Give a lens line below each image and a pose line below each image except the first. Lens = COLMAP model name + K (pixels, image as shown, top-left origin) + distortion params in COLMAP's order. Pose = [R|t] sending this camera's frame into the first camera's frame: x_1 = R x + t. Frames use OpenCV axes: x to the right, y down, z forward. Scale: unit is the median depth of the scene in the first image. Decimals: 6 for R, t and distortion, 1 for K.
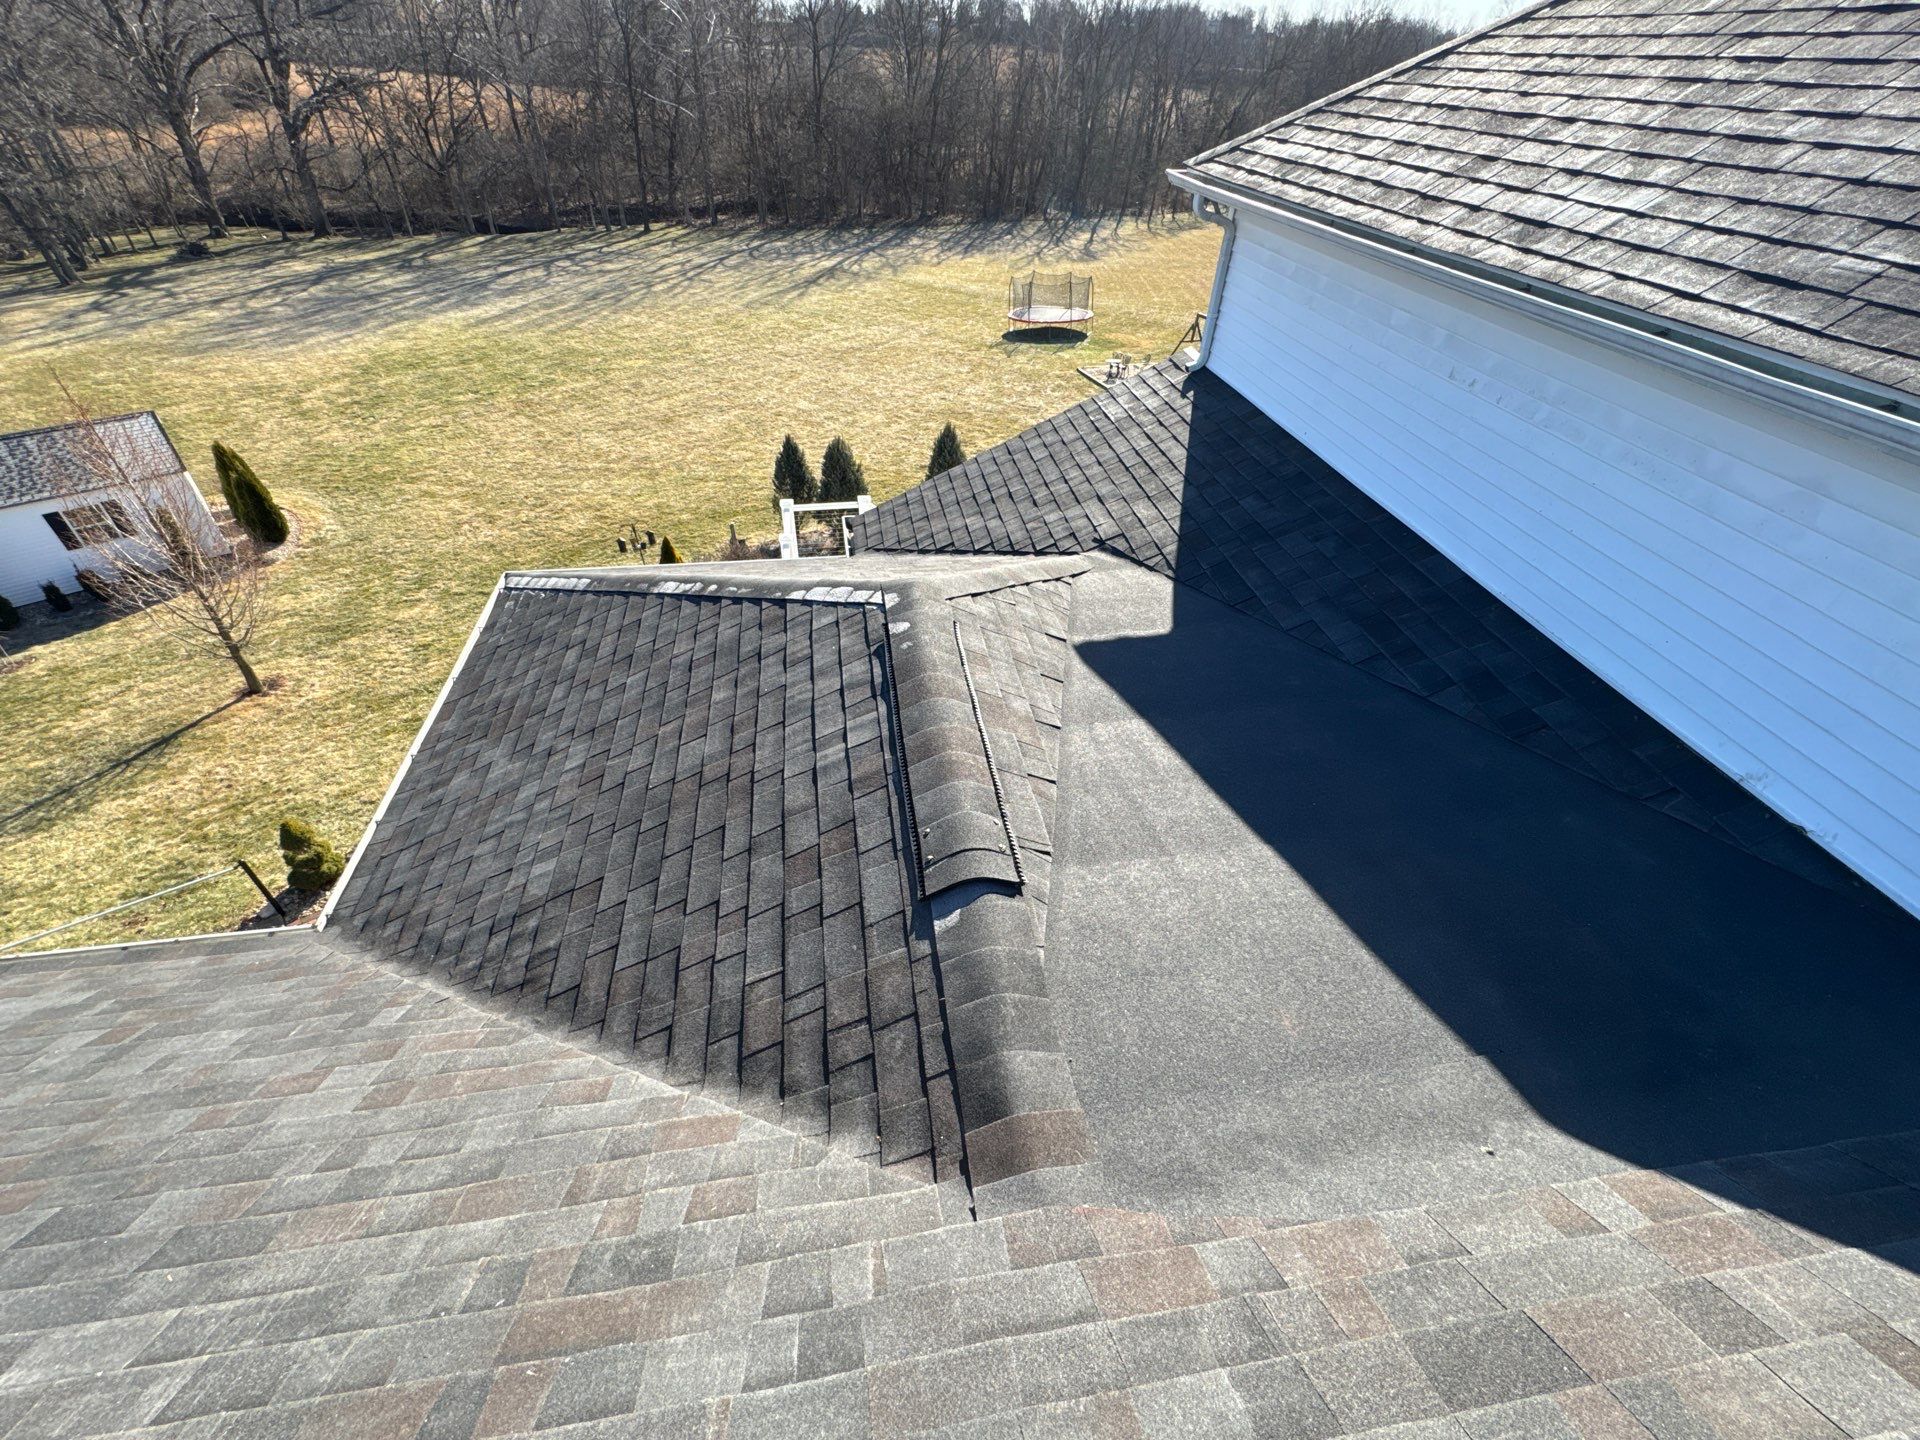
lens RADIAL K [[813.3, 0, 959.4], [0, 813.3, 714.5], [0, 0, 1]] dist [-0.000954, 0.000515]
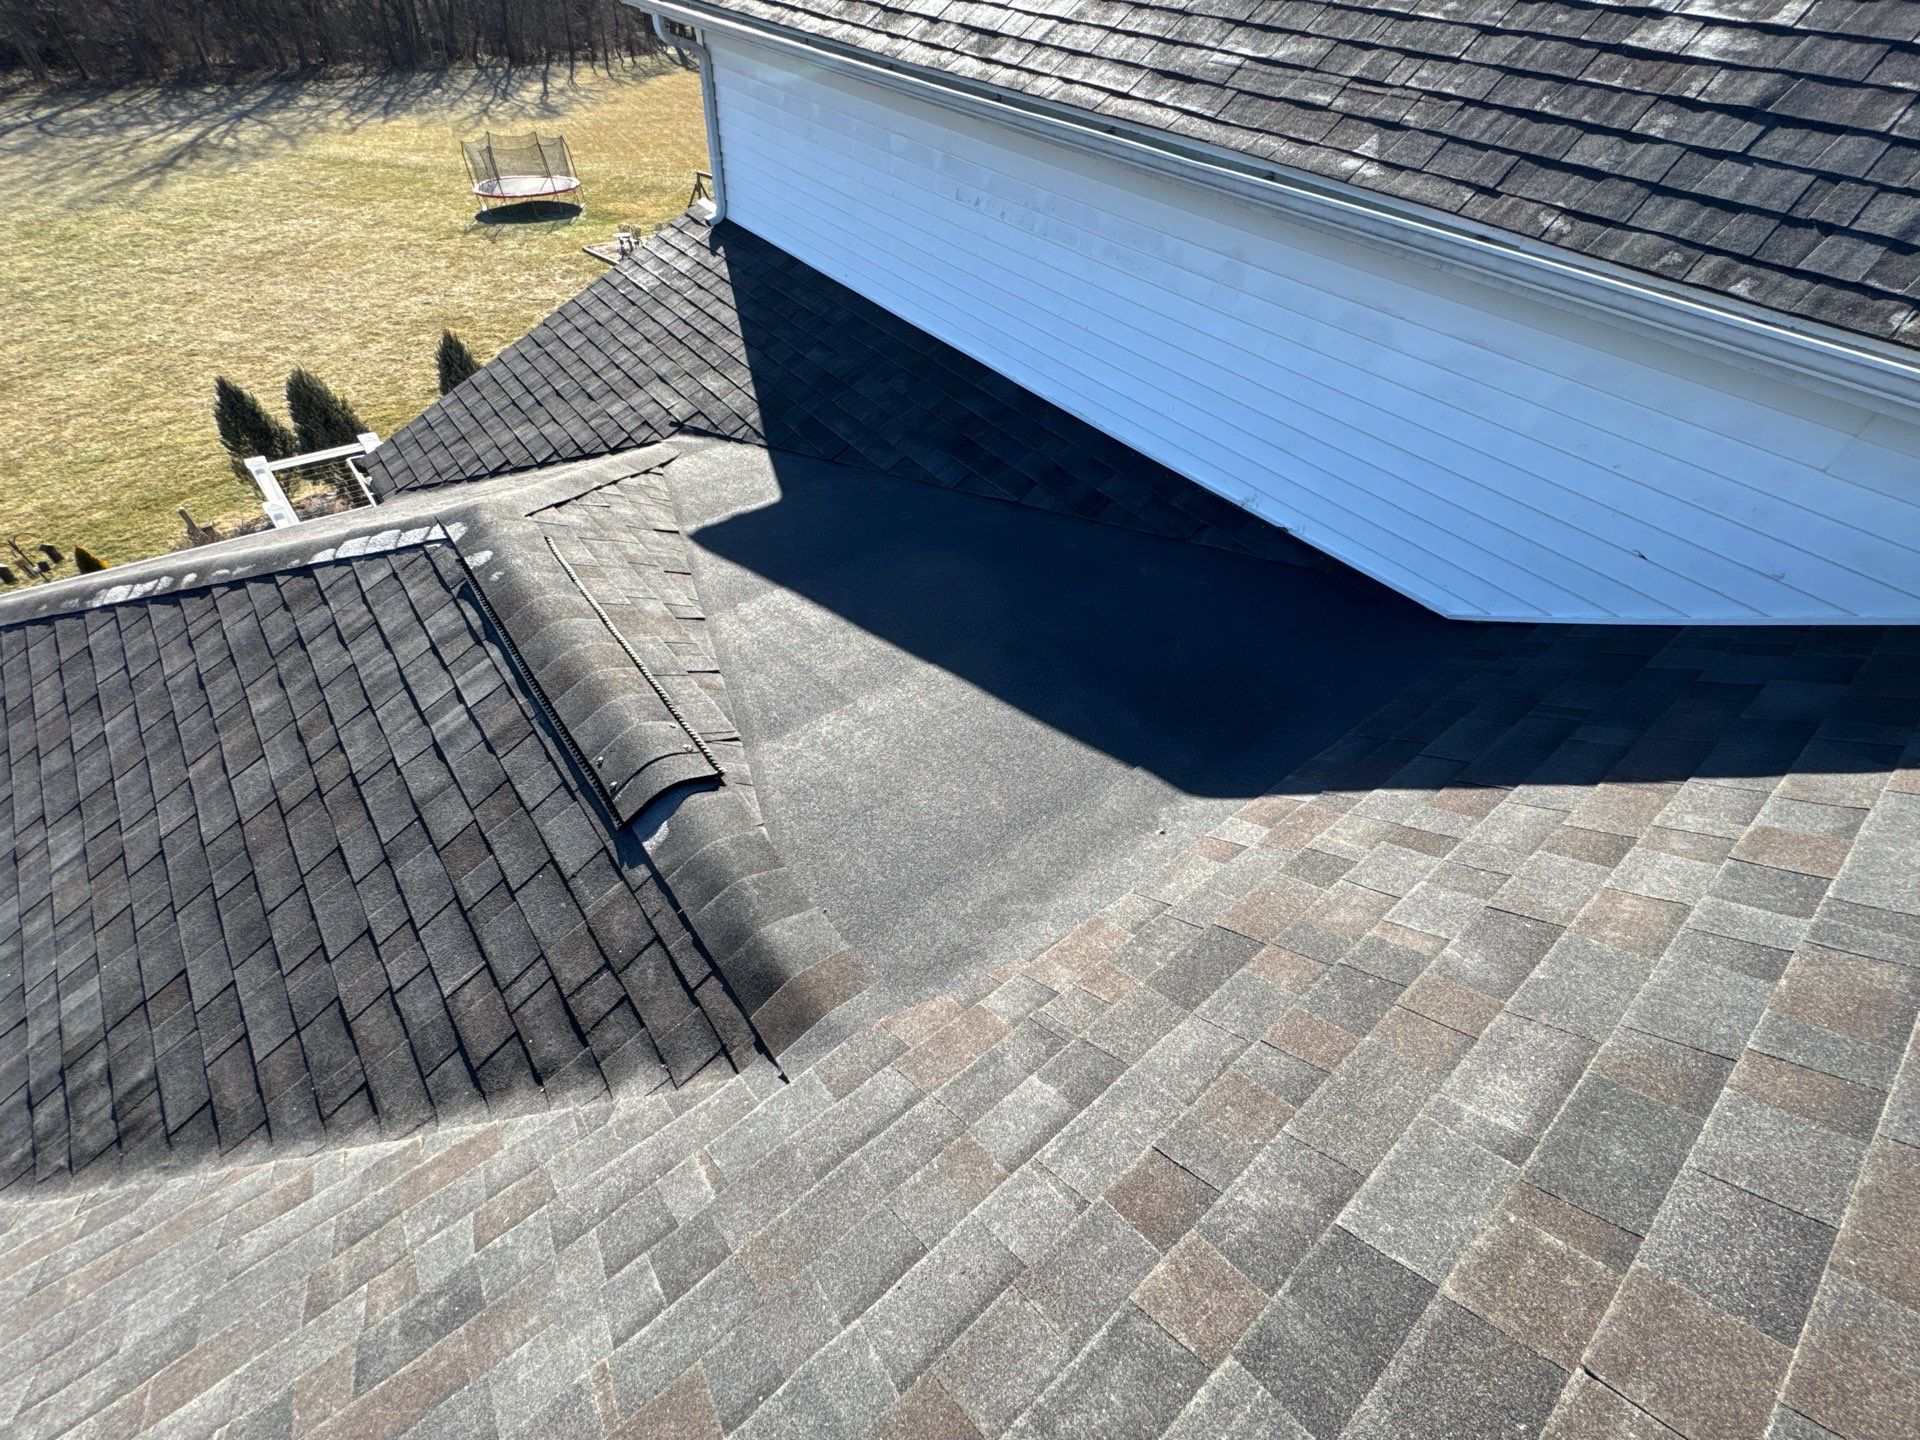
lens RADIAL K [[813.3, 0, 959.4], [0, 813.3, 714.5], [0, 0, 1]] dist [-0.000954, 0.000515]
pose [[0.865715, -0.325097, 0.380590, -0.008273], [0.273985, 0.944118, 0.183232, 0.015140], [-0.418890, -0.054351, 0.906409, 0.003263]]
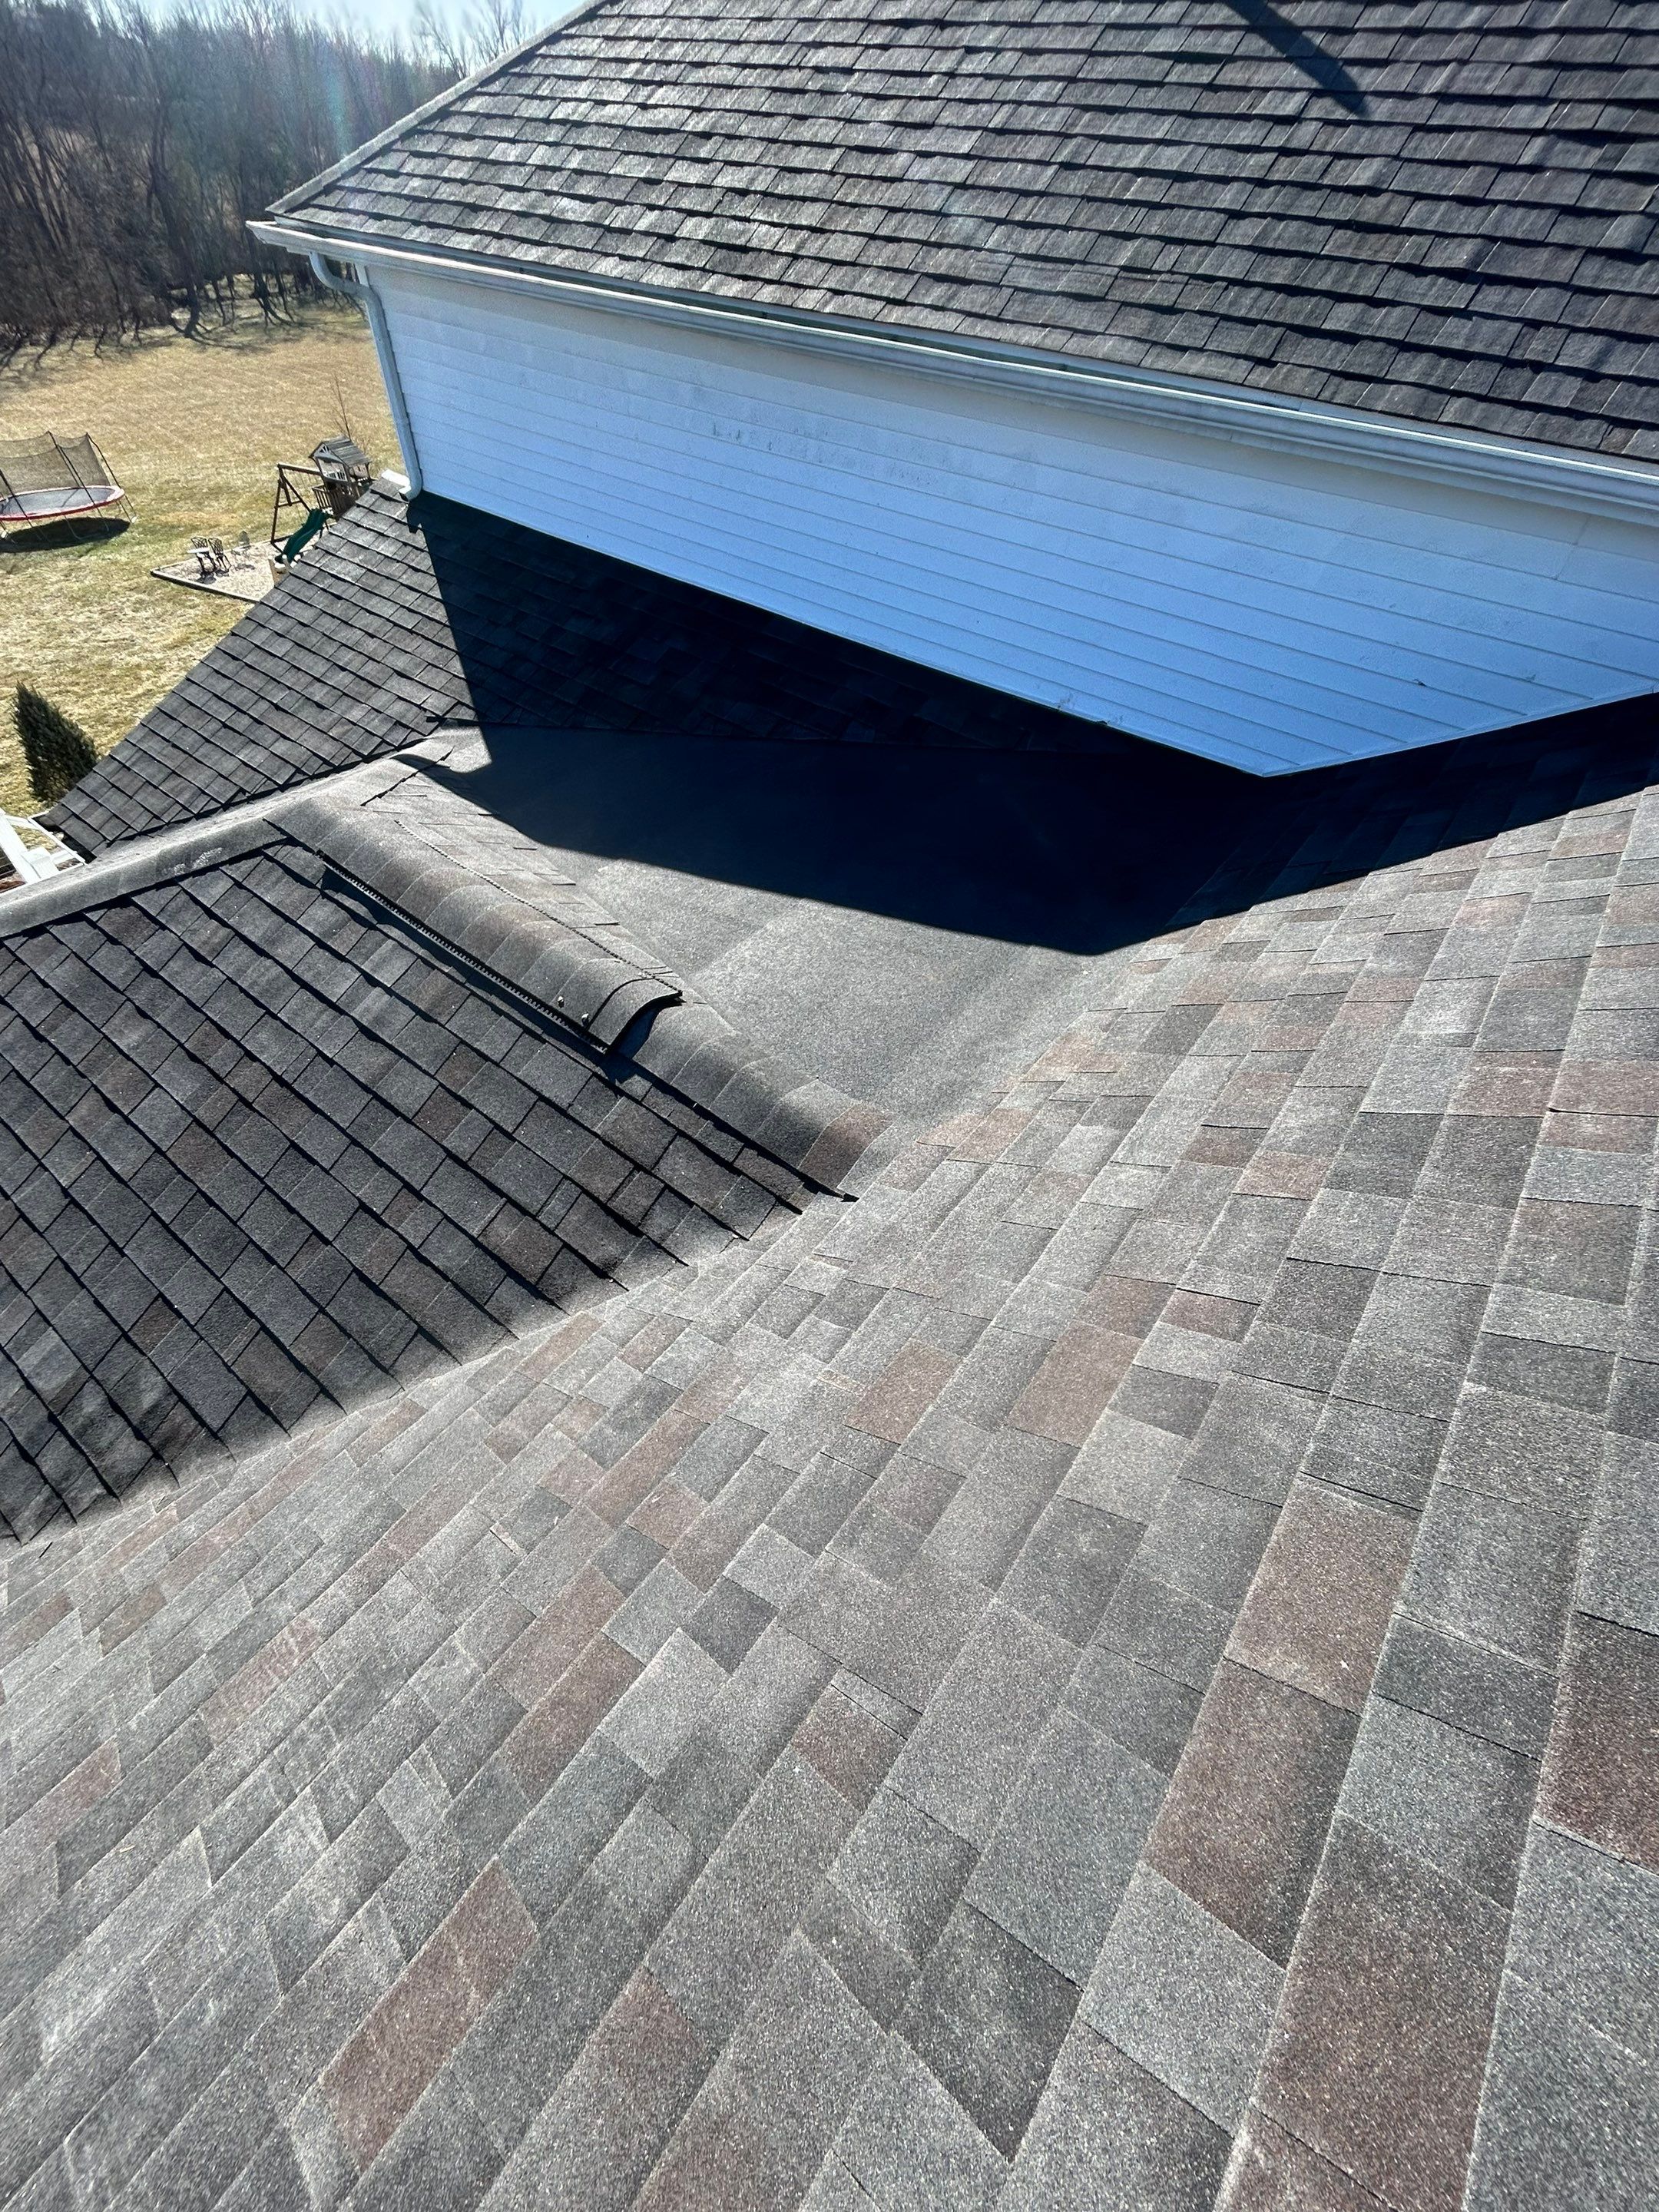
lens RADIAL K [[894.7, 0, 828.9], [0, 894.7, 1100.9], [0, 0, 1]] dist [-0.000864, -0.000135]
pose [[0.727846, -0.495729, 0.473807, -0.139716], [0.408444, 0.868406, 0.281149, 0.031634], [-0.550830, -0.011110, 0.834543, -0.011356]]
